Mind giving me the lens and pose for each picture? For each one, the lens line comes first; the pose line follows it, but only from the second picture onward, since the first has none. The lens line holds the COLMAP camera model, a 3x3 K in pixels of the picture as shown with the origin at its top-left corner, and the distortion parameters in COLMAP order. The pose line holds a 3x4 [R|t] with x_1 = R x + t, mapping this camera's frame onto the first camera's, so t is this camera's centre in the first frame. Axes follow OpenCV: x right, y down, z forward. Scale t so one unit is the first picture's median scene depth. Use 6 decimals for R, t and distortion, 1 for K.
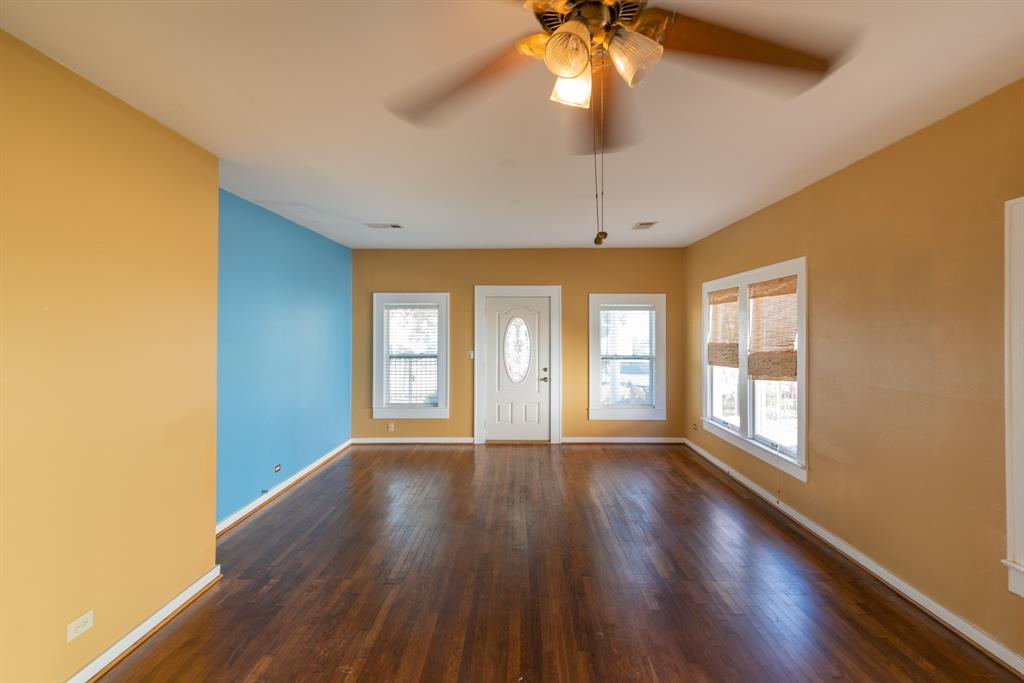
lens RADIAL K [[459.0, 0, 511.6], [0, 459.0, 333.0], [0, 0, 1]] dist [0.012379, -0.000052]
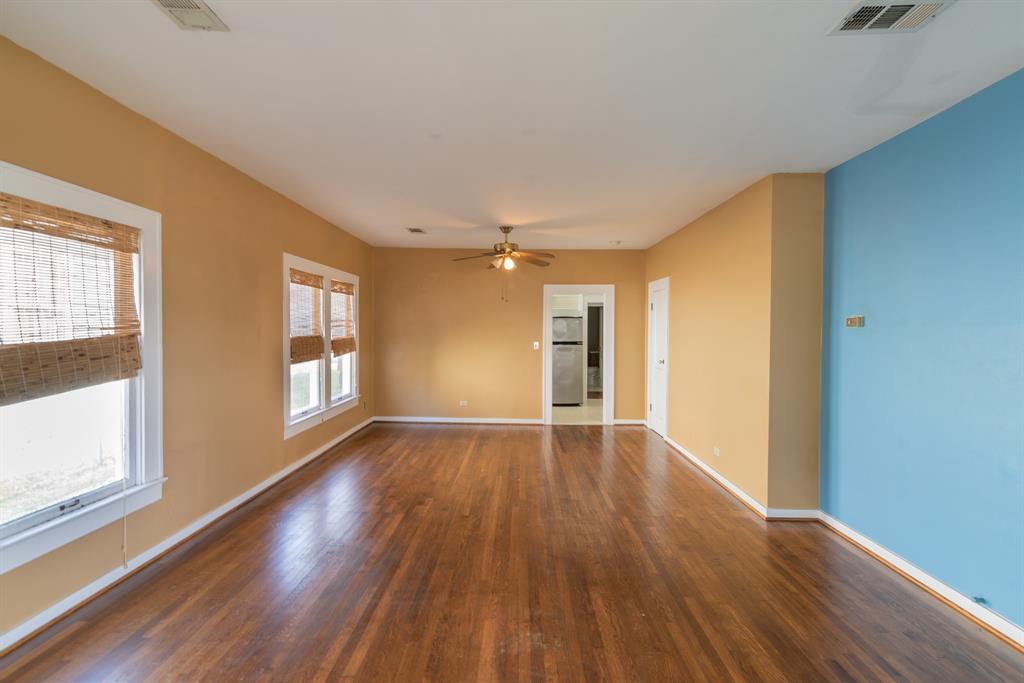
lens RADIAL K [[459.0, 0, 511.6], [0, 459.0, 333.0], [0, 0, 1]] dist [0.012379, -0.000052]
pose [[-0.999965, -0.008070, -0.002276, 0.033998], [-0.008099, 0.999886, 0.012735, 0.022286], [0.002173, 0.012753, -0.999916, 1.717325]]
